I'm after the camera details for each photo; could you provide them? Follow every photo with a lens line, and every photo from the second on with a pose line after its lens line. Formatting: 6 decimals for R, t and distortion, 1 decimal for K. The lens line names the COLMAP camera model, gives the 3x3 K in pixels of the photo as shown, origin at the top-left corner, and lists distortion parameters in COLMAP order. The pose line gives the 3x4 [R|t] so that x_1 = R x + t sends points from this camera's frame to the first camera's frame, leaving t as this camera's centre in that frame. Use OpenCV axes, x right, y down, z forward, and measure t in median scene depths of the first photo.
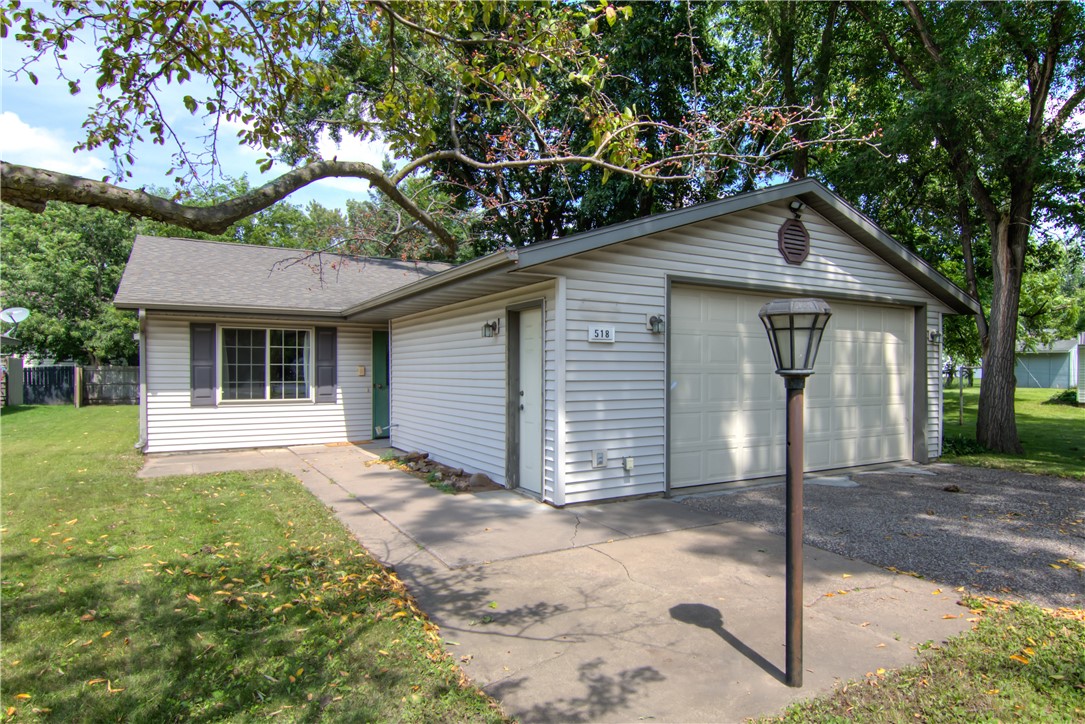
lens RADIAL K [[653.0, 0, 590.3], [0, 653.0, 374.4], [0, 0, 1]] dist [0.002975, 0.000691]
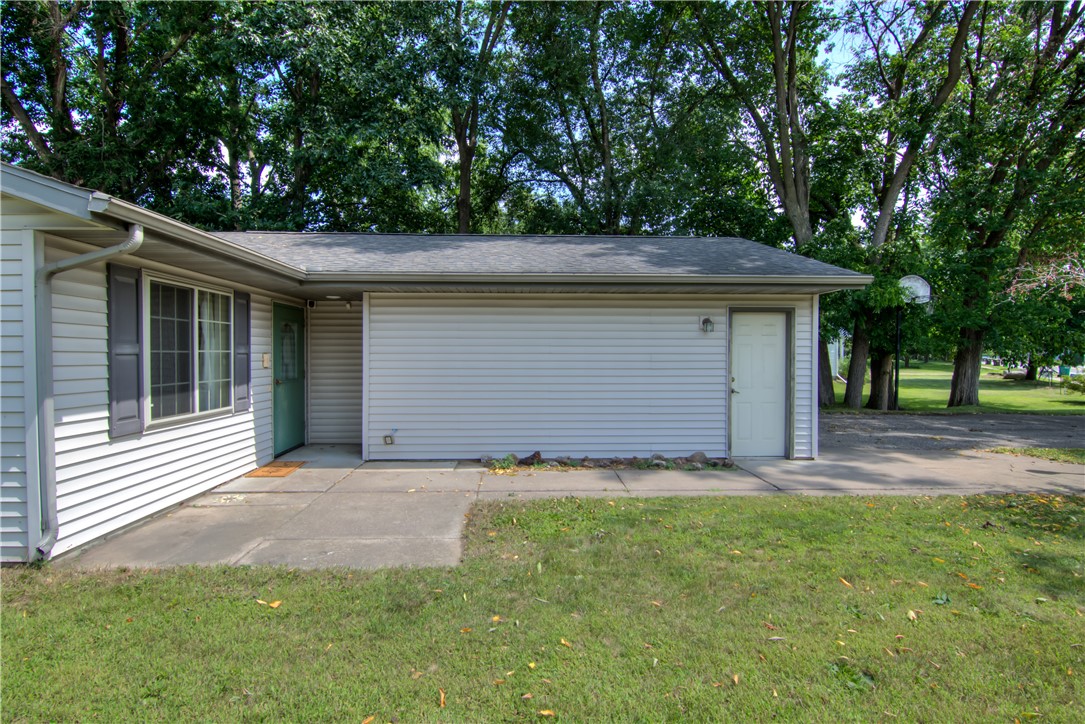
lens RADIAL K [[551.3, 0, 544.9], [0, 551.3, 365.2], [0, 0, 1]] dist [-0.002683, -0.010051]
pose [[0.514104, -0.017277, 0.857554, -0.787299], [0.003237, 0.999829, 0.018203, -0.011608], [-0.857722, -0.006583, 0.514072, 0.525308]]
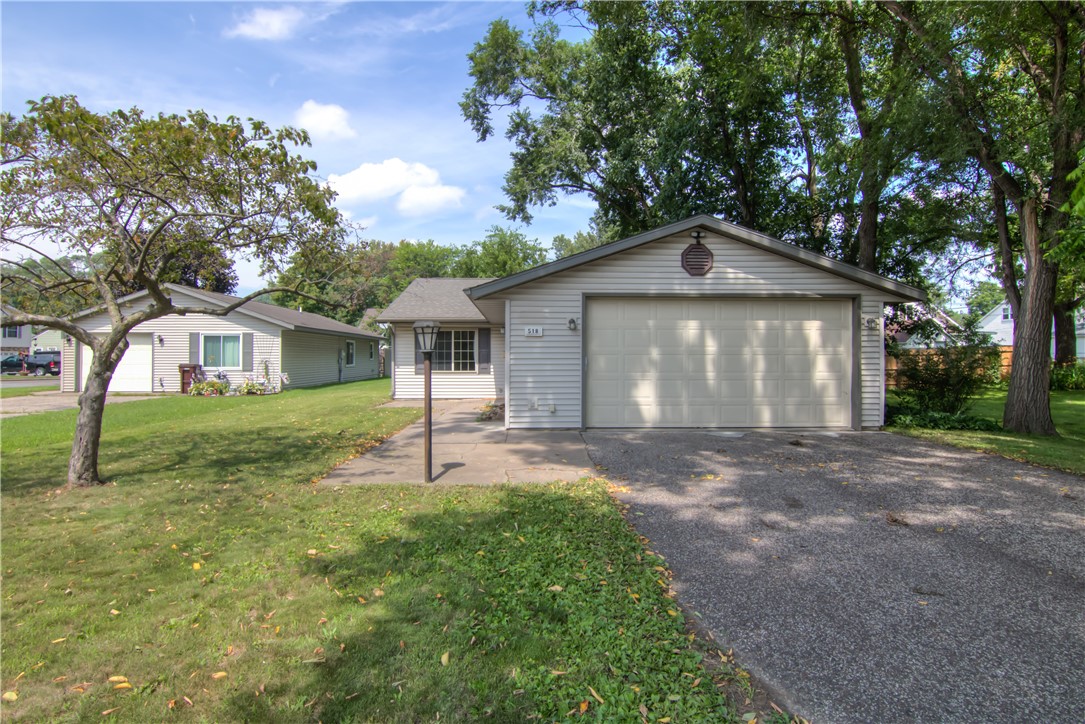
lens RADIAL K [[551.3, 0, 537.8], [0, 551.3, 355.6], [0, 0, 1]] dist [-0.002683, -0.010051]
pose [[0.850361, -0.003236, -0.526190, 0.498631], [0.000186, 0.999983, -0.005850, 0.006207], [0.526200, 0.004876, 0.850347, -0.135704]]
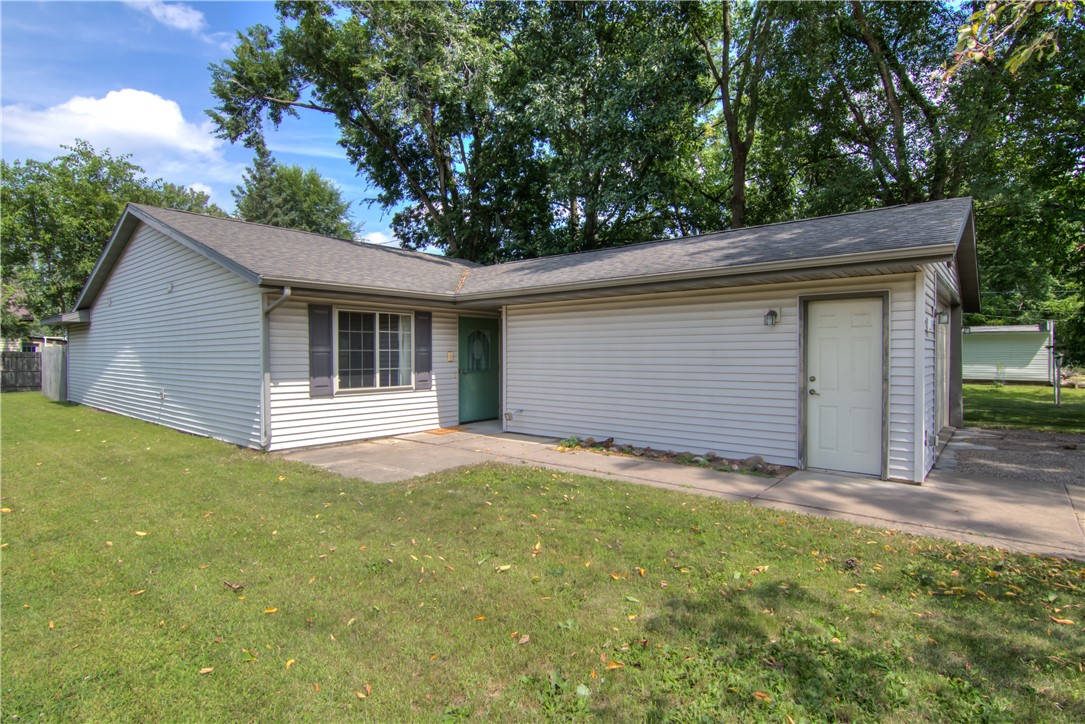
lens RADIAL K [[551.3, 0, 544.2], [0, 551.3, 366.4], [0, 0, 1]] dist [-0.002683, -0.010051]
pose [[0.956547, -0.009227, 0.291432, -0.522550], [0.004187, 0.999831, 0.017911, -0.005702], [-0.291548, -0.015912, 0.956424, 0.181046]]
